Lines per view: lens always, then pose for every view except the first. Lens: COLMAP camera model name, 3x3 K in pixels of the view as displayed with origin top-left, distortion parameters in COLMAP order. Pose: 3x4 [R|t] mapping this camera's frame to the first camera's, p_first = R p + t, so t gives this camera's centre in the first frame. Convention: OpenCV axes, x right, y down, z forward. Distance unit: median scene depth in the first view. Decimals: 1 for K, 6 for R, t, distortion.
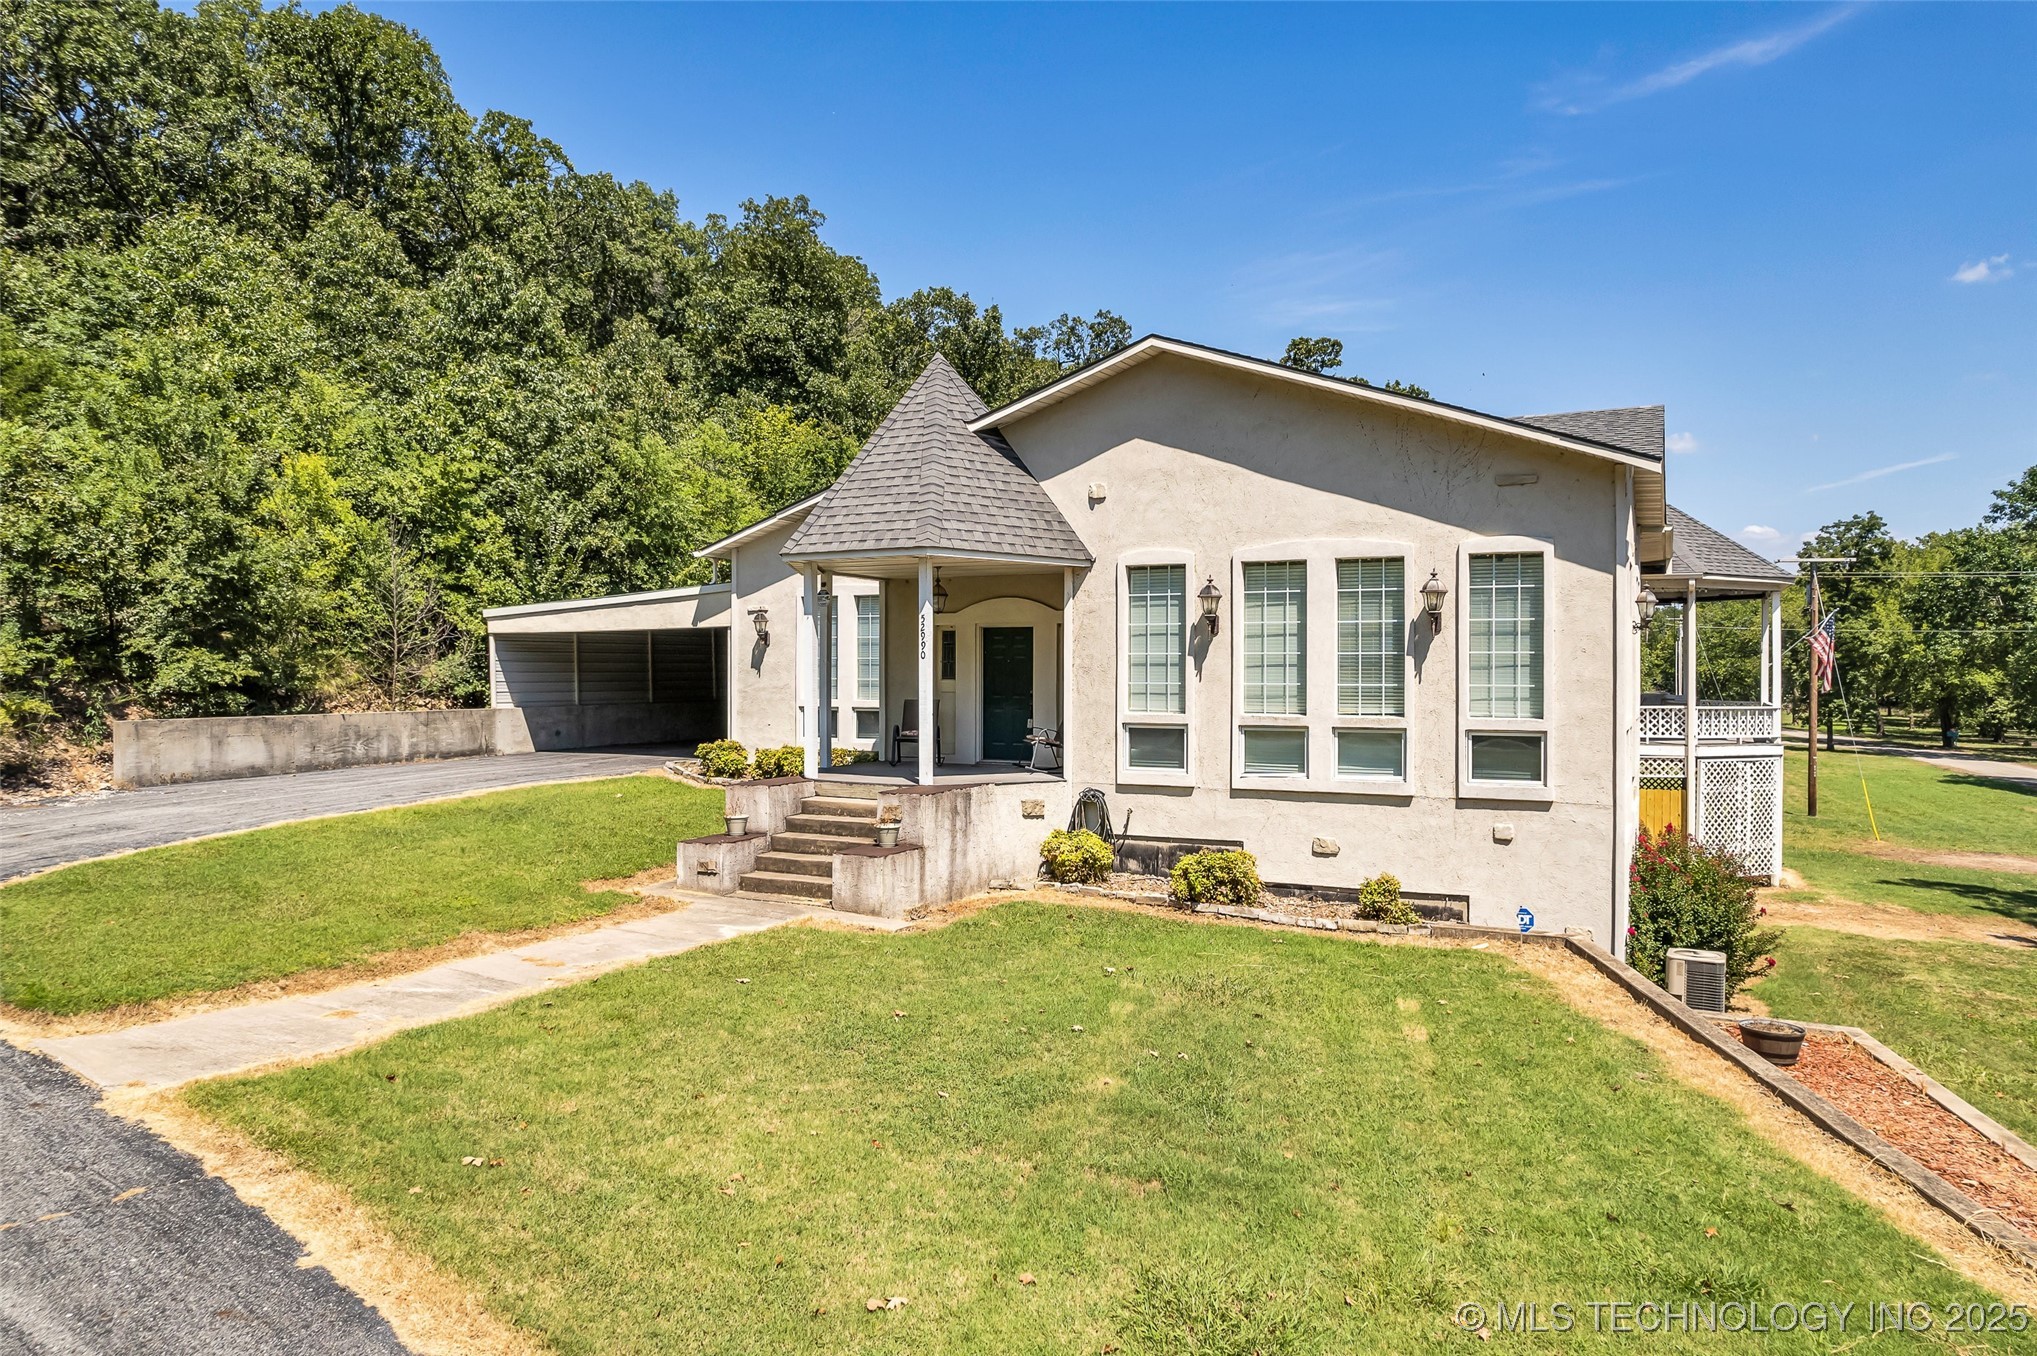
lens RADIAL K [[1321.0, 0, 1025.5], [0, 1321.0, 673.6], [0, 0, 1]] dist [-0.077949, 0.071211]
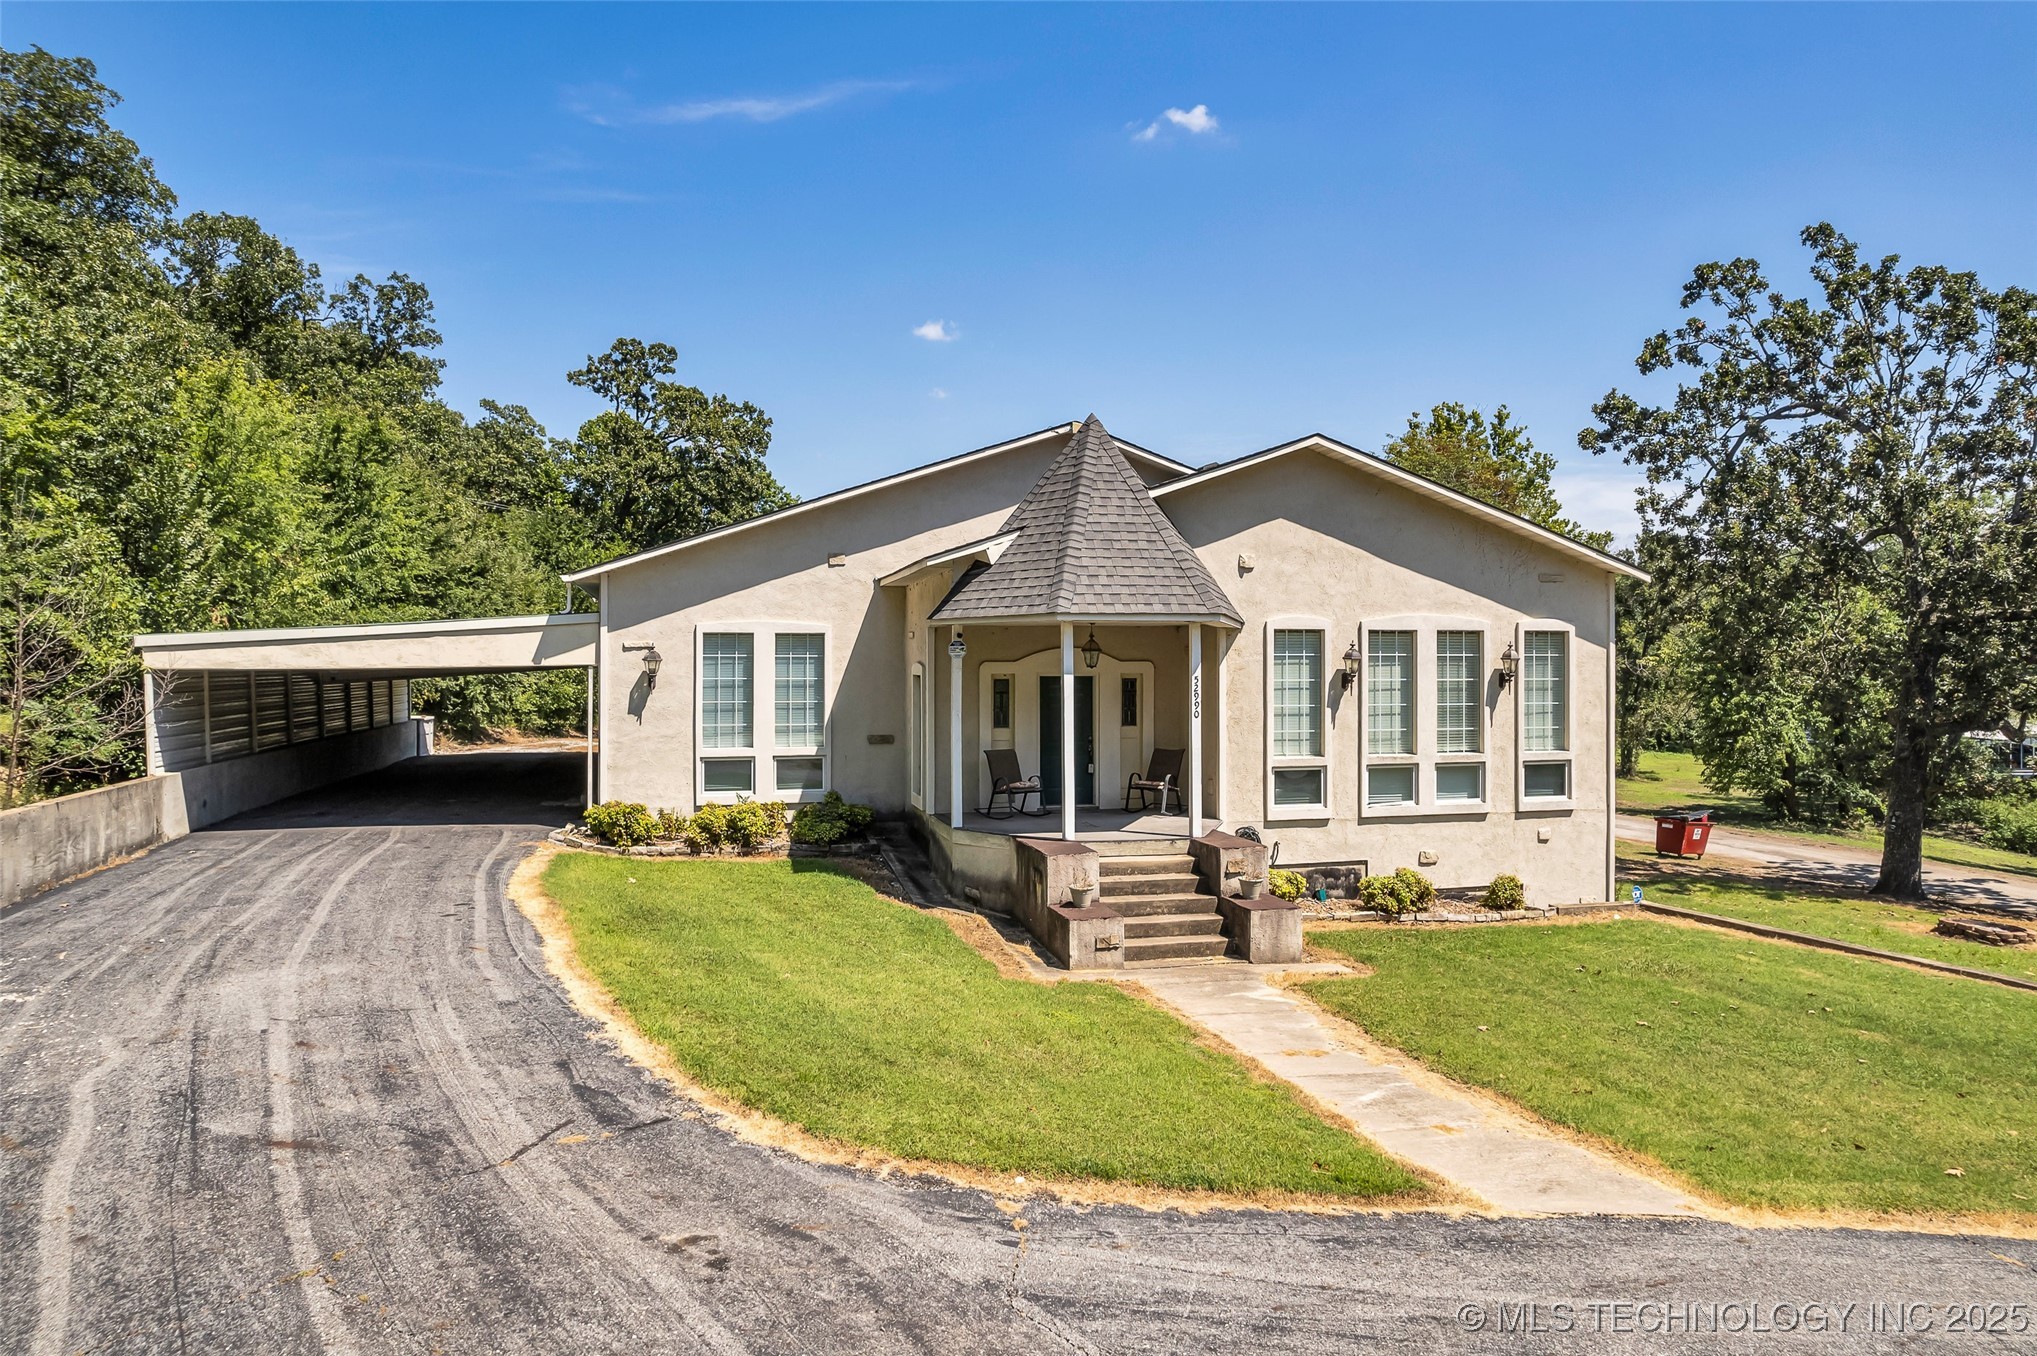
lens RADIAL K [[1326.0, 0, 1018.3], [0, 1326.0, 672.0], [0, 0, 1]] dist [-0.081632, 0.075163]
pose [[0.763675, -0.006933, 0.645564, -0.830219], [0.003626, 0.999973, 0.006451, -0.052957], [-0.645591, -0.002585, 0.763679, 0.268863]]
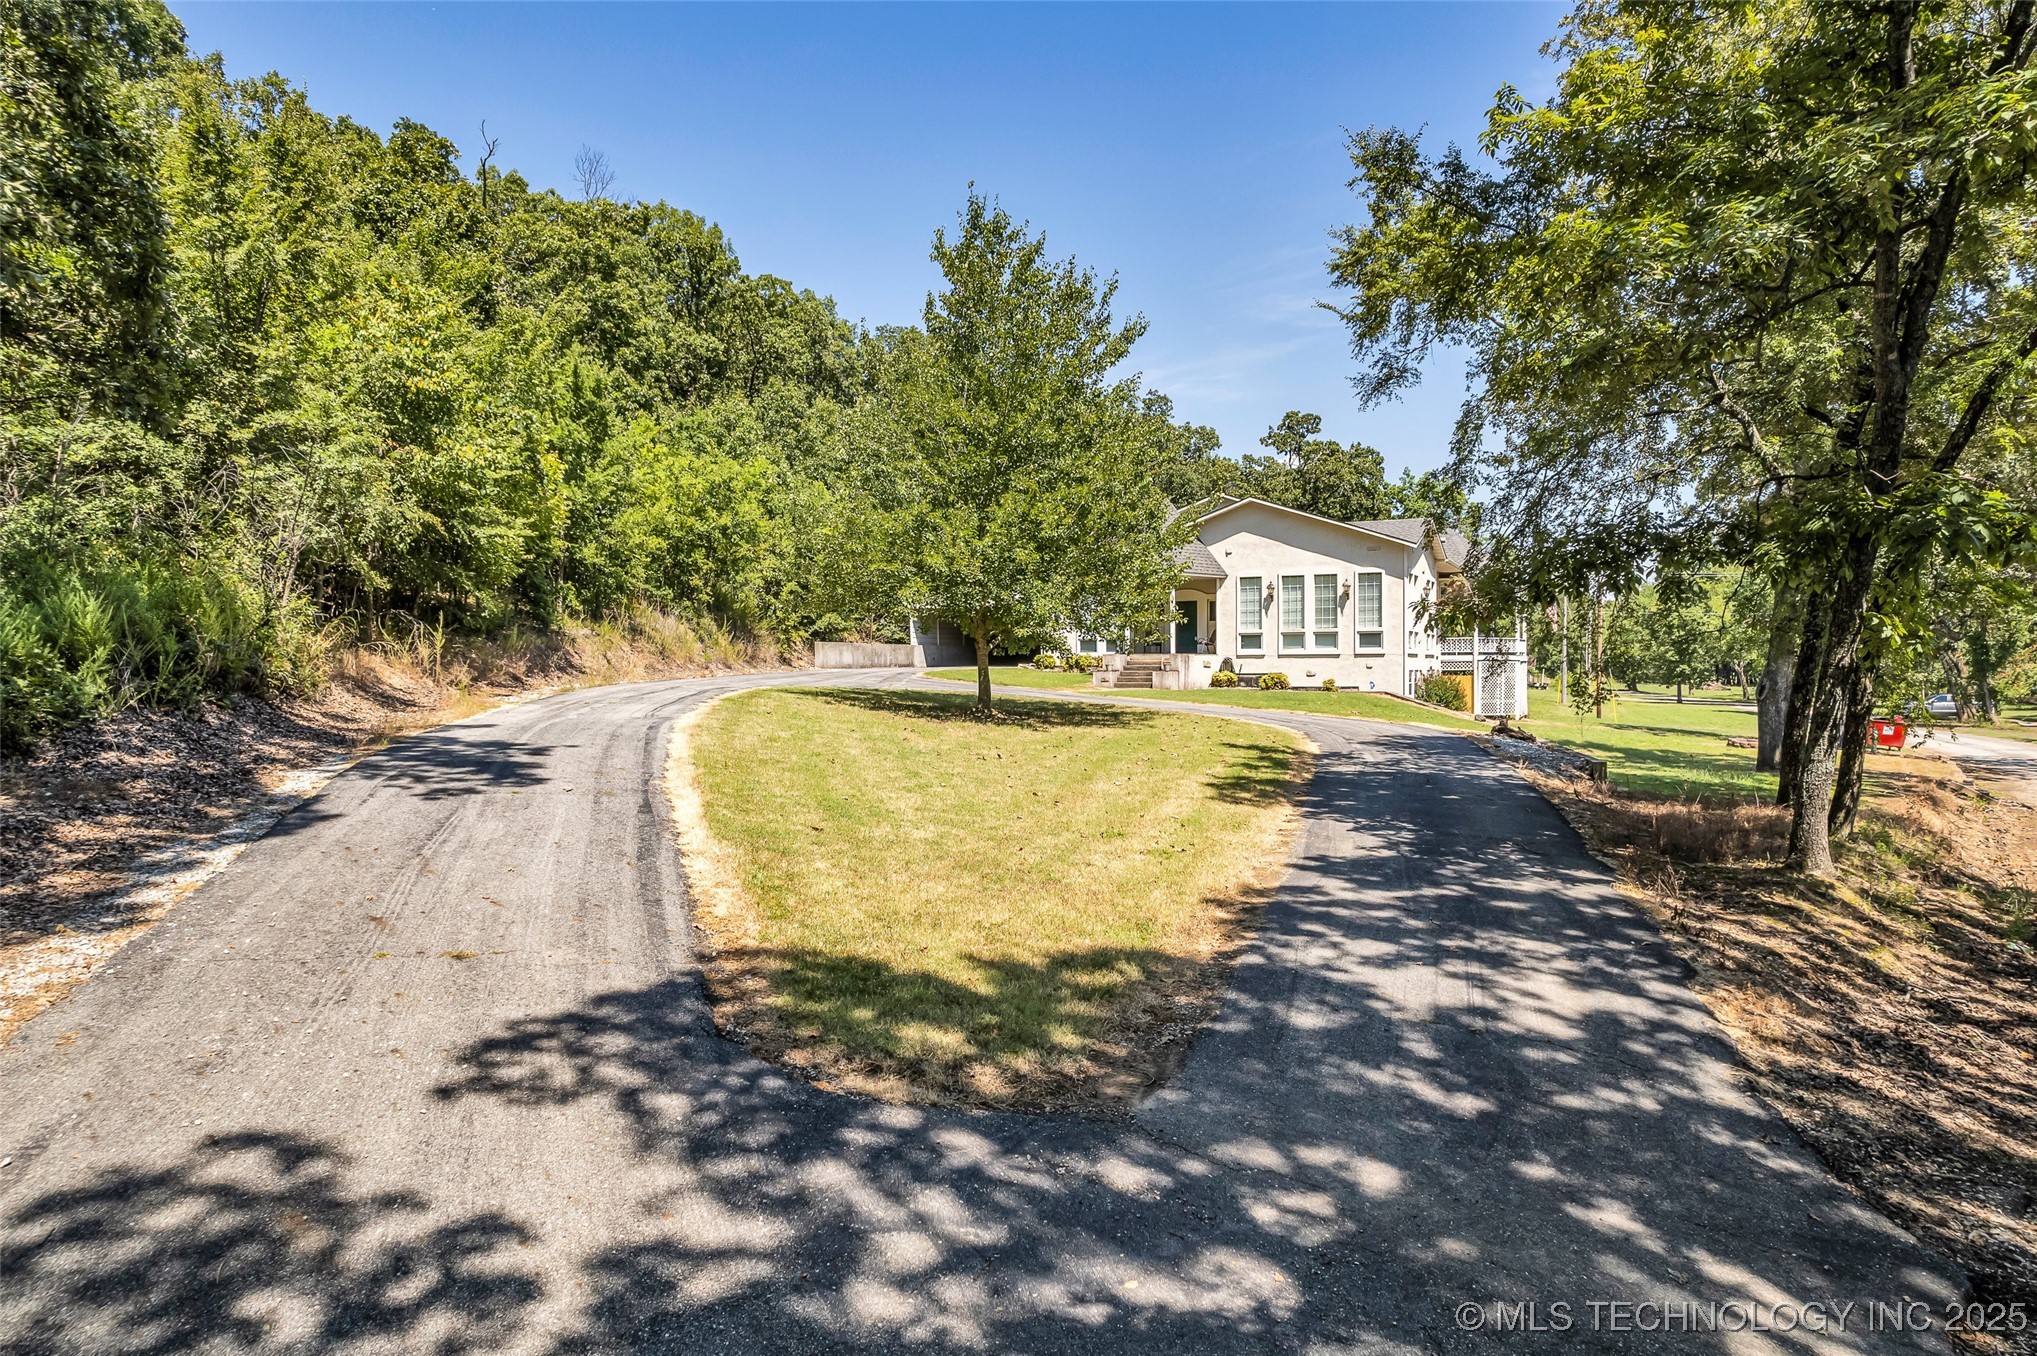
lens RADIAL K [[1321.0, 0, 1025.5], [0, 1321.0, 673.6], [0, 0, 1]] dist [-0.077949, 0.071211]
pose [[0.999926, -0.005661, 0.010799, -0.409507], [0.005663, 0.999984, -0.000150, 0.120915], [-0.010798, 0.000211, 0.999942, -1.792913]]
